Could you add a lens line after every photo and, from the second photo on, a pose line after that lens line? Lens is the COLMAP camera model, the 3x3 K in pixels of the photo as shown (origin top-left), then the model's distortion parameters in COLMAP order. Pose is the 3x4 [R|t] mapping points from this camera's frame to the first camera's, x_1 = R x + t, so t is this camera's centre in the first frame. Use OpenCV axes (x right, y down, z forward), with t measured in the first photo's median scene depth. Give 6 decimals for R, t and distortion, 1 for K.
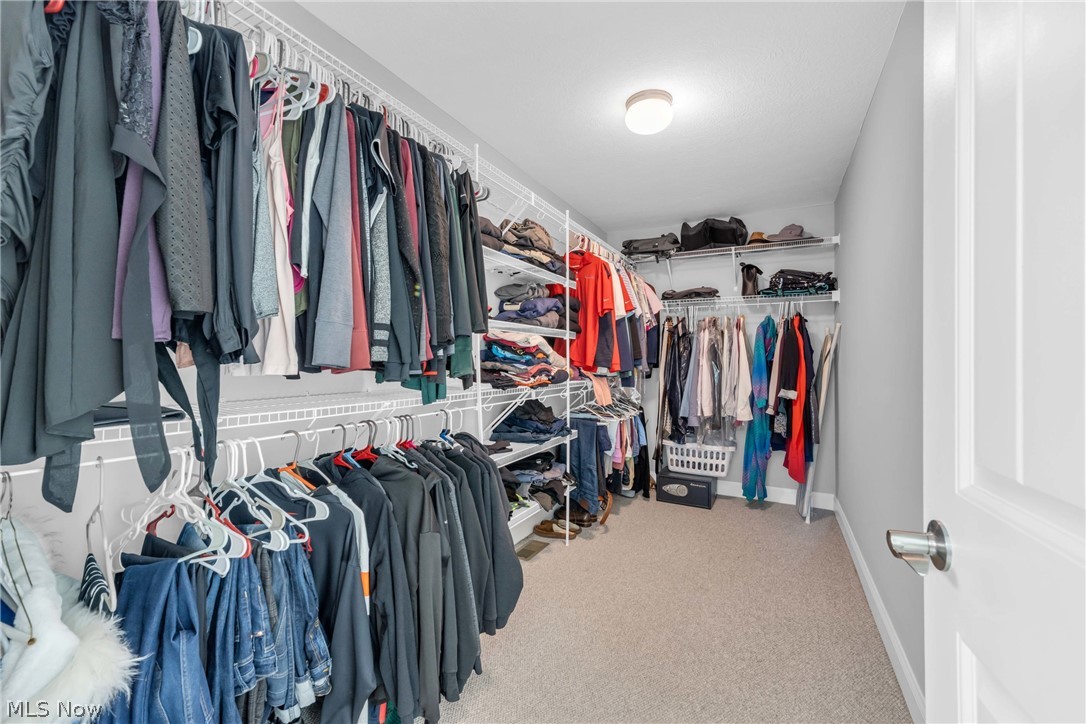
lens RADIAL K [[445.3, 0, 542.0], [0, 445.3, 360.8], [0, 0, 1]] dist [-0.003295, -0.000161]
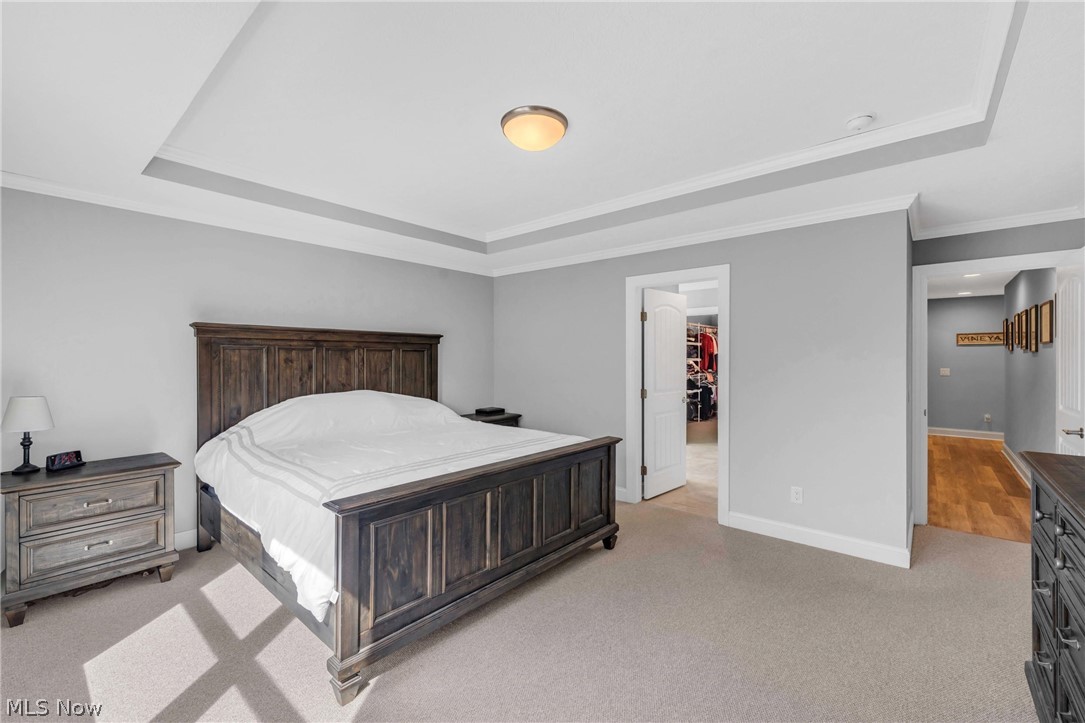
lens RADIAL K [[444.8, 0, 544.9], [0, 444.8, 359.6], [0, 0, 1]] dist [-0.003295, -0.000161]
pose [[0.975351, -0.001957, -0.220651, -0.367605], [0.002983, 0.999986, 0.004317, -0.083580], [0.220639, -0.004869, 0.975343, -2.750867]]
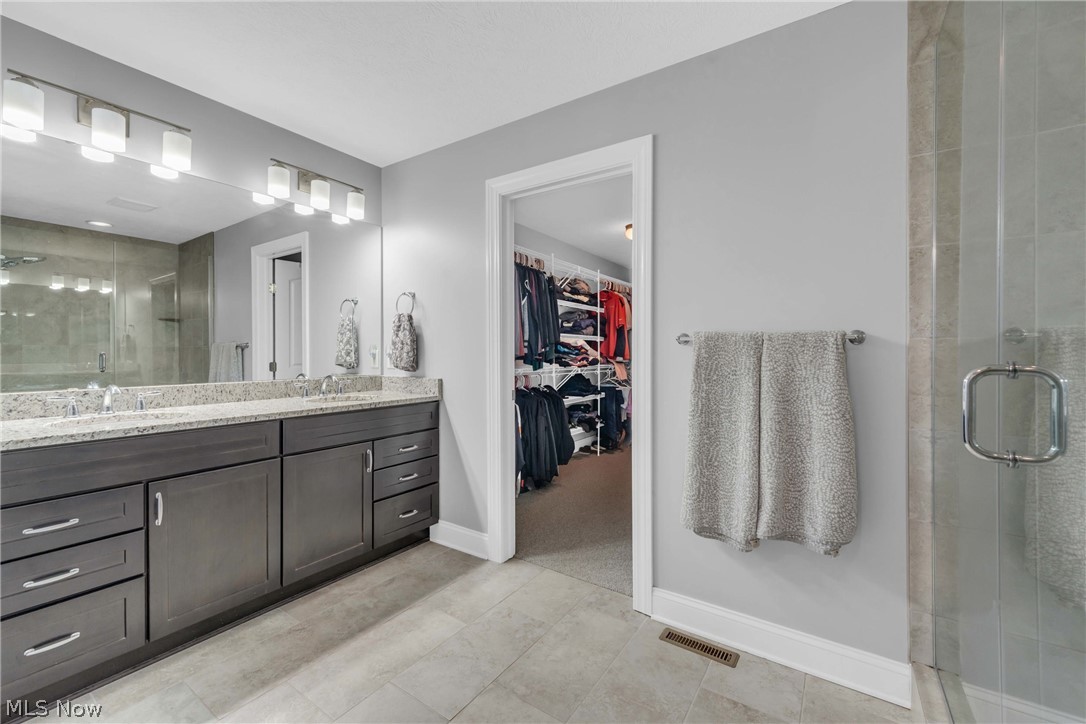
lens RADIAL K [[445.3, 0, 539.8], [0, 445.3, 356.2], [0, 0, 1]] dist [-0.003295, -0.000161]
pose [[0.993671, -0.000919, -0.112329, 0.025457], [0.001406, 0.999990, 0.004248, 0.004512], [0.112324, -0.004379, 0.993662, -0.885959]]
